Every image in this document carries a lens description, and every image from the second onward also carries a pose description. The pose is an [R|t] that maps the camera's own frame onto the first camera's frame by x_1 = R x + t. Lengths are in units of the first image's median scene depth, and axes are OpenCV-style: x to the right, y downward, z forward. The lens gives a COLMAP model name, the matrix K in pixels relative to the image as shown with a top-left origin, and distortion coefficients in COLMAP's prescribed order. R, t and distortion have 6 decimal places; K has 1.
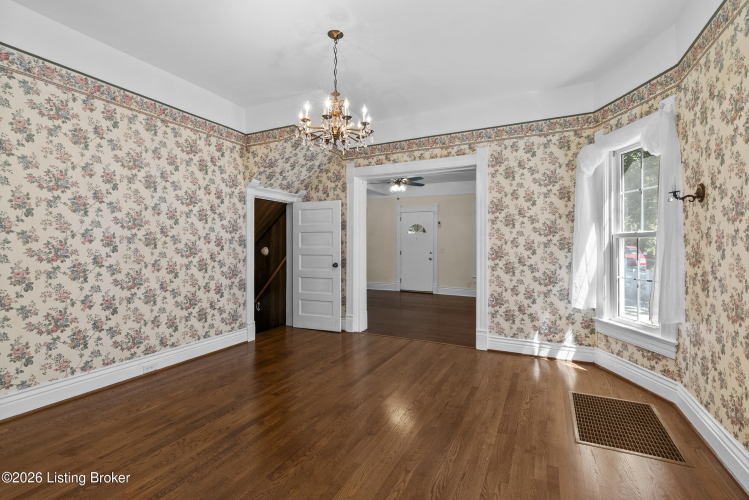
lens RADIAL K [[341.0, 0, 372.9], [0, 341.0, 244.7], [0, 0, 1]] dist [-0.005228, 0.003357]
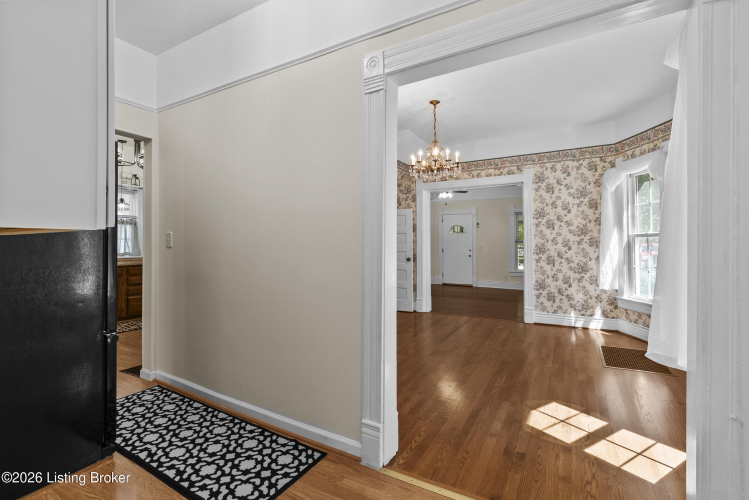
lens RADIAL K [[341.0, 0, 376.4], [0, 341.0, 240.0], [0, 0, 1]] dist [-0.005228, 0.003357]
pose [[0.998861, -0.005323, -0.047428, -0.216076], [0.004784, 0.999923, -0.011461, 0.001191], [0.047485, 0.011221, 0.998809, -0.360180]]
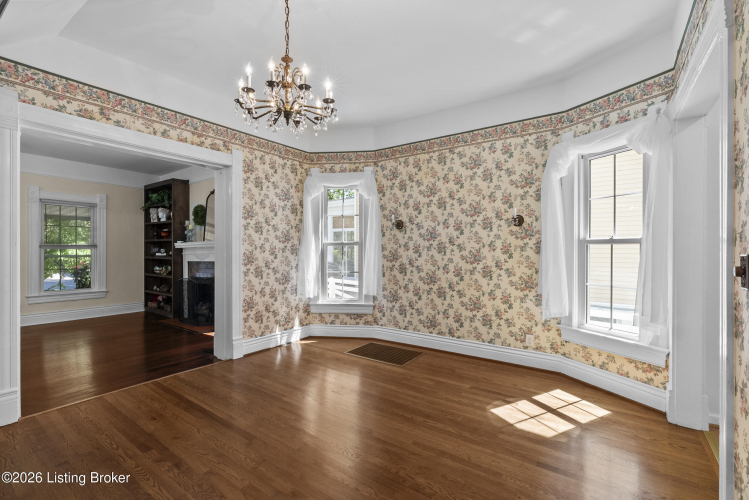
lens RADIAL K [[341.0, 0, 377.6], [0, 341.0, 250.8], [0, 0, 1]] dist [-0.005228, 0.003357]
pose [[0.147015, -0.007109, 0.989109, -0.621598], [-0.002939, 0.999967, 0.007624, -0.007509], [-0.989130, -0.004028, 0.146989, 0.493841]]
